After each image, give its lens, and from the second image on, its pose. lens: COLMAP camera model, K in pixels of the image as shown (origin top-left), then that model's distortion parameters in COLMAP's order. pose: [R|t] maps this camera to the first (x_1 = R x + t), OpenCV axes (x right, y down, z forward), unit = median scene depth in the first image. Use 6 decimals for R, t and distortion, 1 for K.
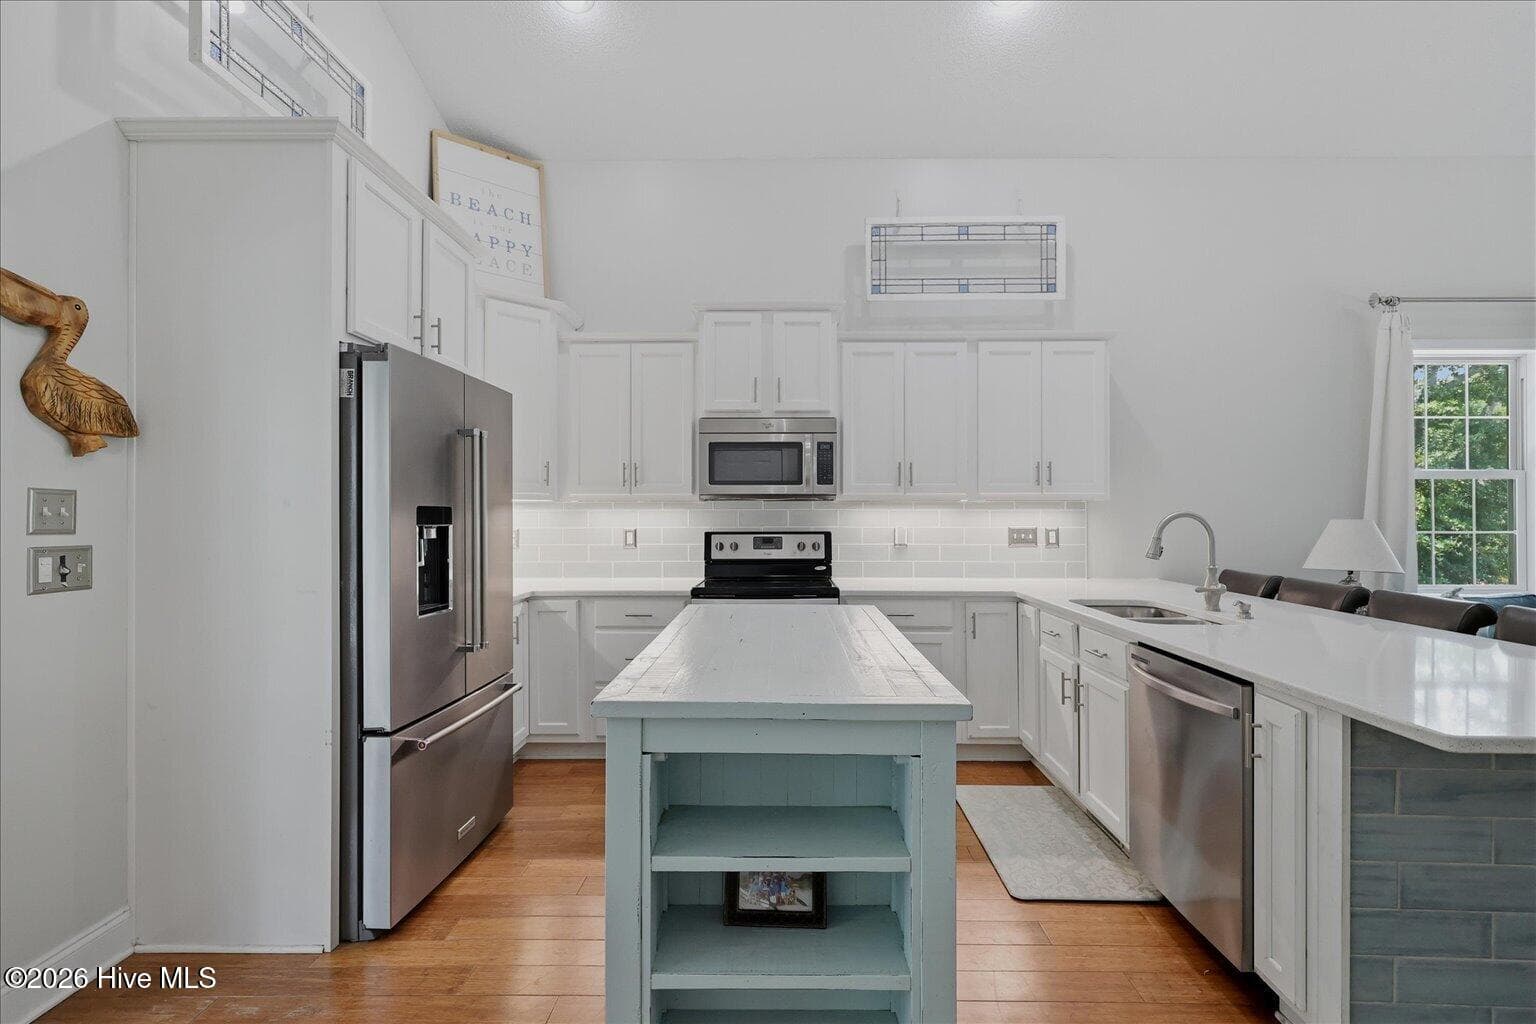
lens RADIAL K [[716.7, 0, 777.5], [0, 716.7, 514.0], [0, 0, 1]] dist [-0.000889, 0.000800]
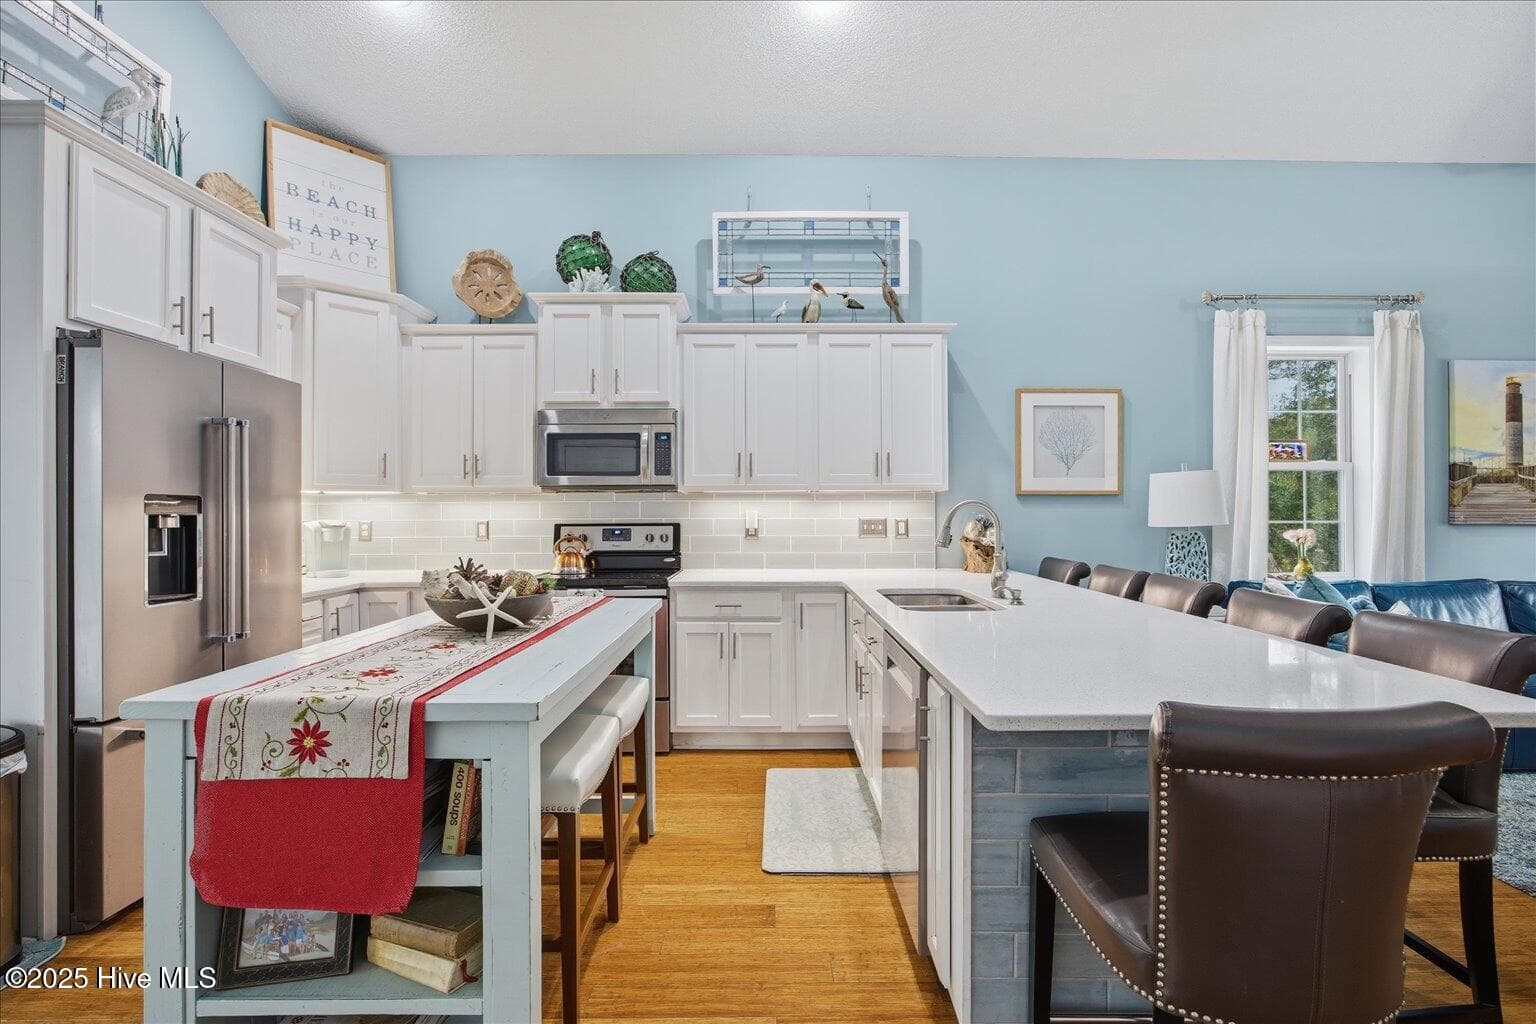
lens RADIAL K [[709.4, 0, 780.3], [0, 709.4, 505.2], [0, 0, 1]] dist [-0.034224, 0.014286]
pose [[0.999562, -0.002445, 0.029487, 0.196193], [0.002672, 0.999967, -0.007649, 0.007993], [-0.029467, 0.007724, 0.999536, 0.006579]]
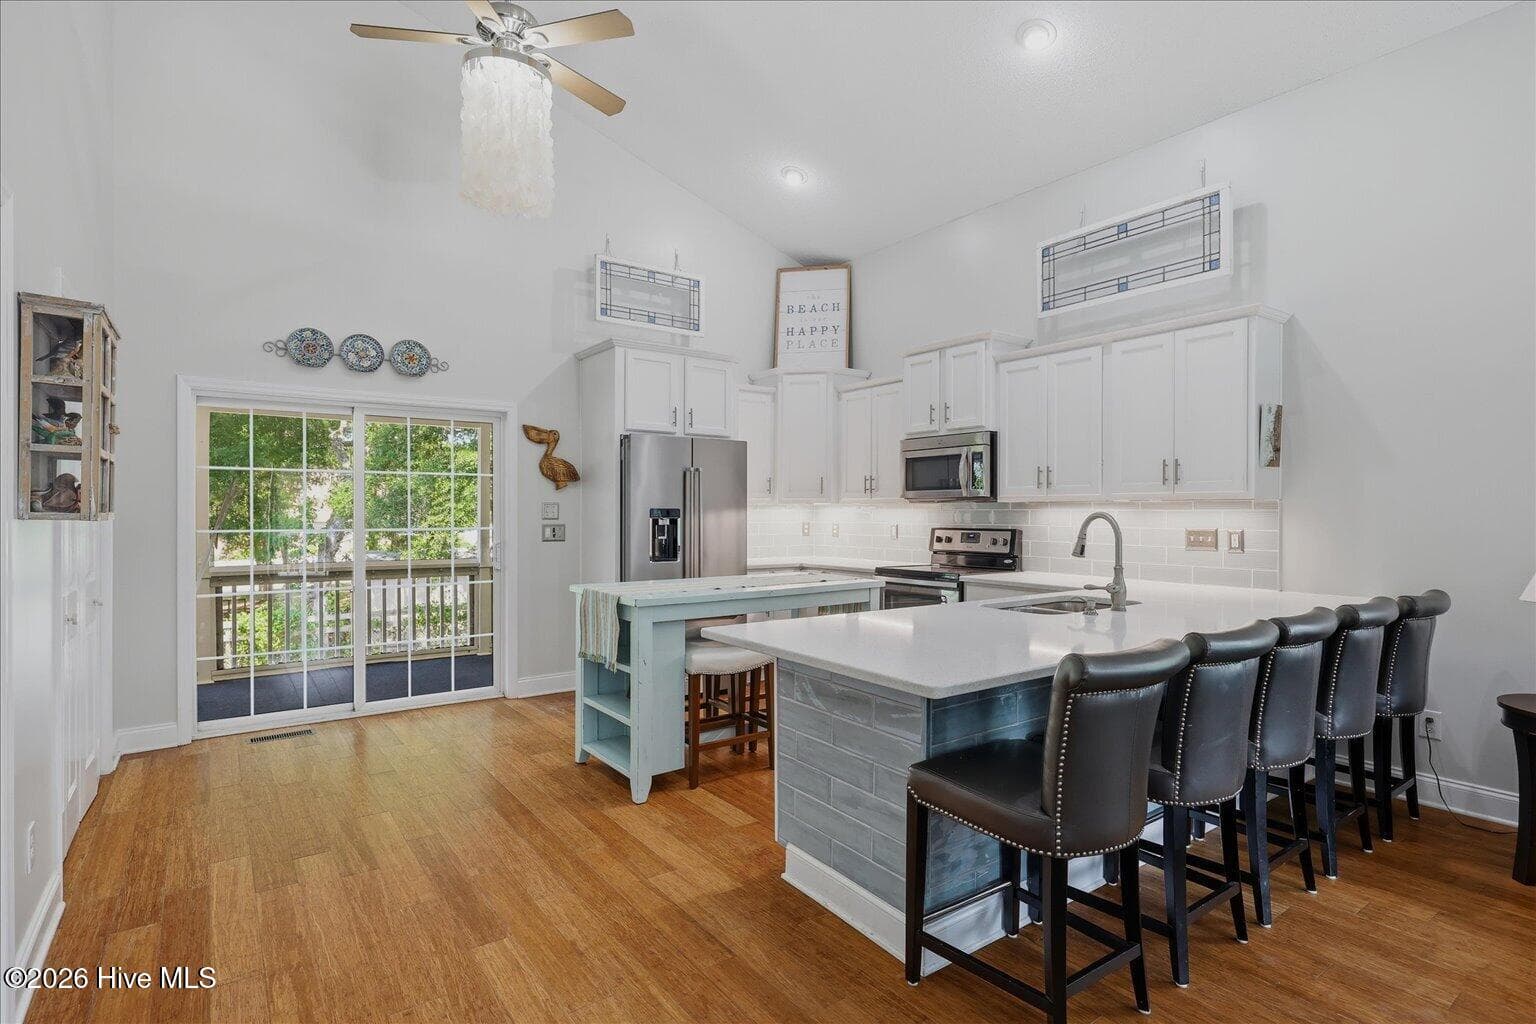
lens RADIAL K [[769.5, 0, 768.0], [0, 769.5, 512.0], [0, 0, 1]] dist [-0.001122, -0.000085]
pose [[0.598588, 0.002198, -0.801054, 0.855672], [-0.003033, 0.999995, 0.000478, -0.001972], [0.801051, 0.002143, 0.598592, -0.032896]]
